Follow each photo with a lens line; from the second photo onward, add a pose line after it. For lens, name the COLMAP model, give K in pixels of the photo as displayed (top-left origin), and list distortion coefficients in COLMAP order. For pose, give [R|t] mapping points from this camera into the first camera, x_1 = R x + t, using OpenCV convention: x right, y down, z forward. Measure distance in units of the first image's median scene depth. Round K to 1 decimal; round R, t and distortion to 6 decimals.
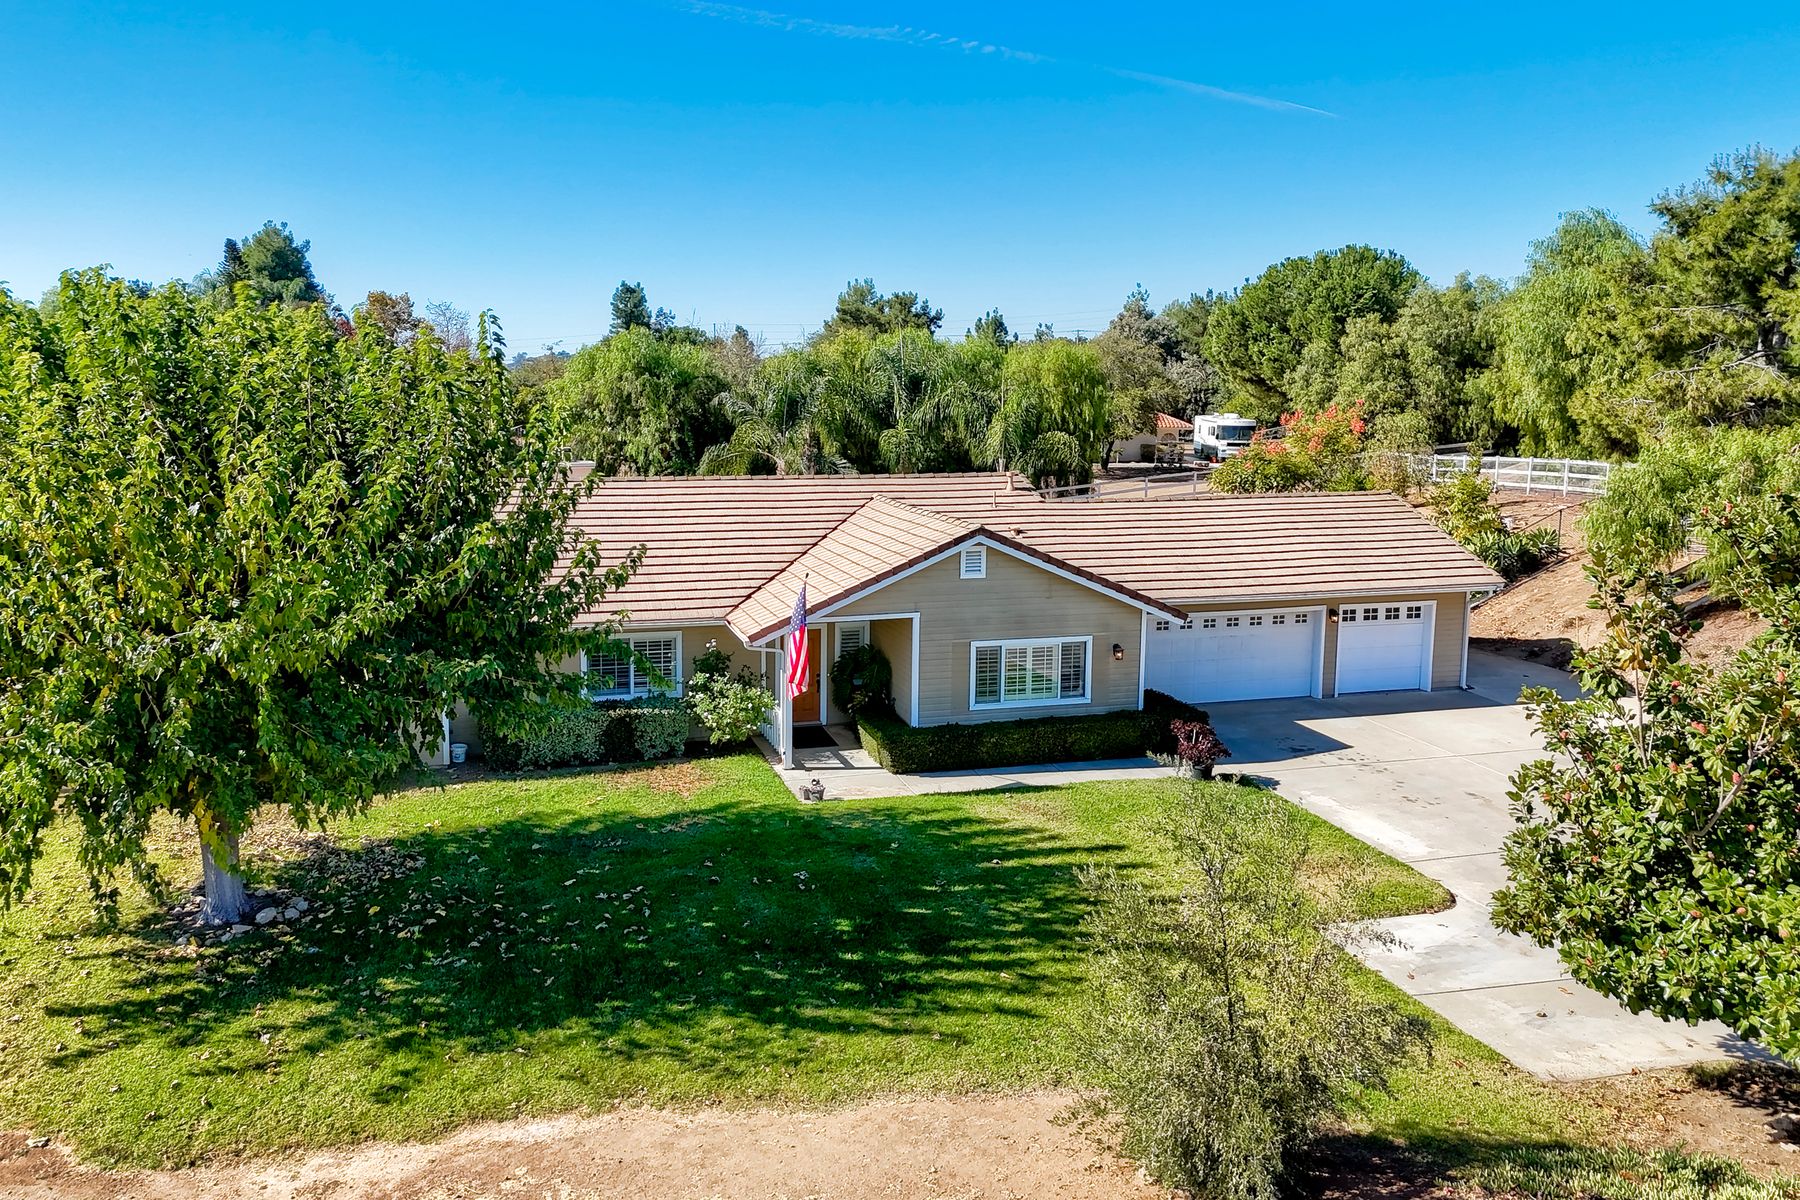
lens RADIAL K [[1335.8, 0, 866.2], [0, 1335.8, 593.9], [0, 0, 1]] dist [0.053963, -0.050309]
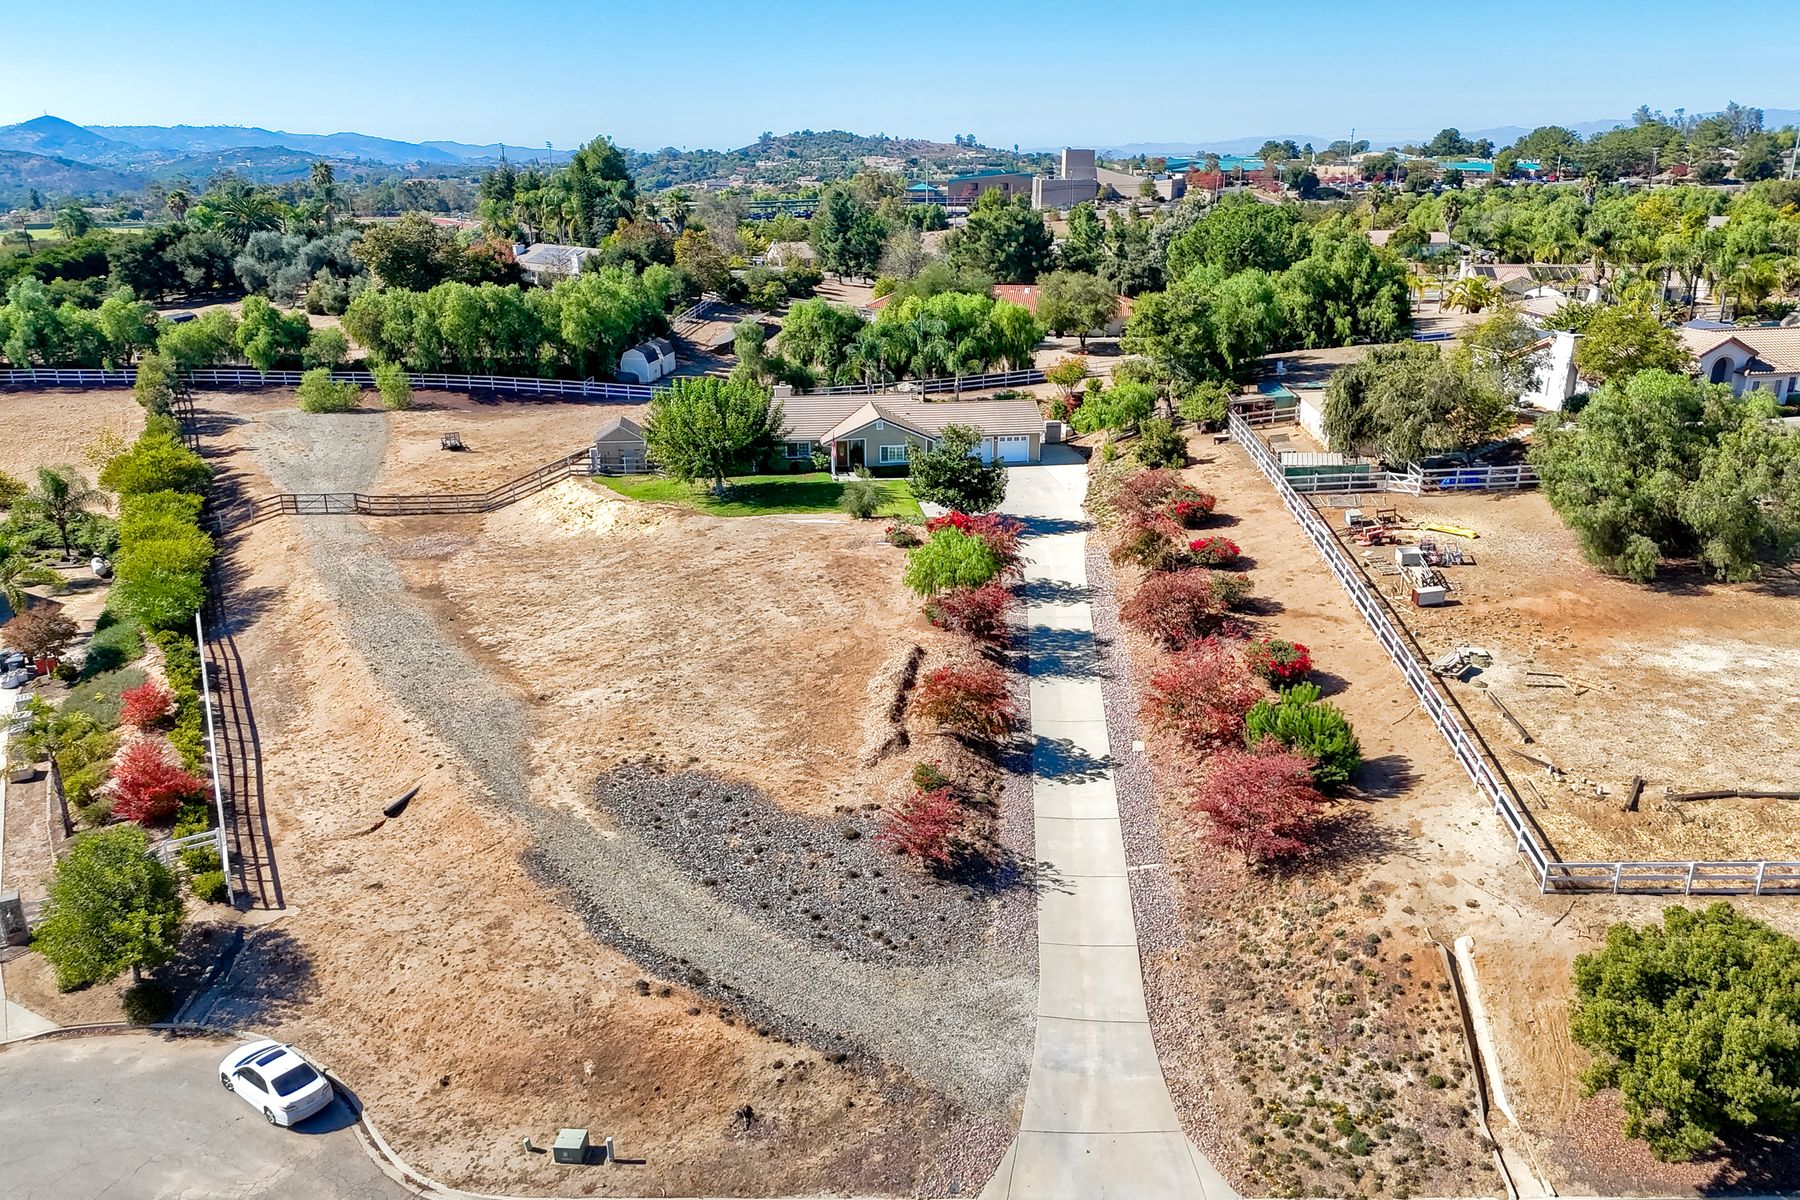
lens RADIAL K [[1329.4, 0, 916.0], [0, 1329.4, 605.0], [0, 0, 1]] dist [0.067472, -0.058960]
pose [[0.989862, 0.038399, -0.136740, 0.879191], [-0.014970, 0.985604, 0.168407, -0.194676], [0.141238, -0.164653, 0.976187, -3.480850]]
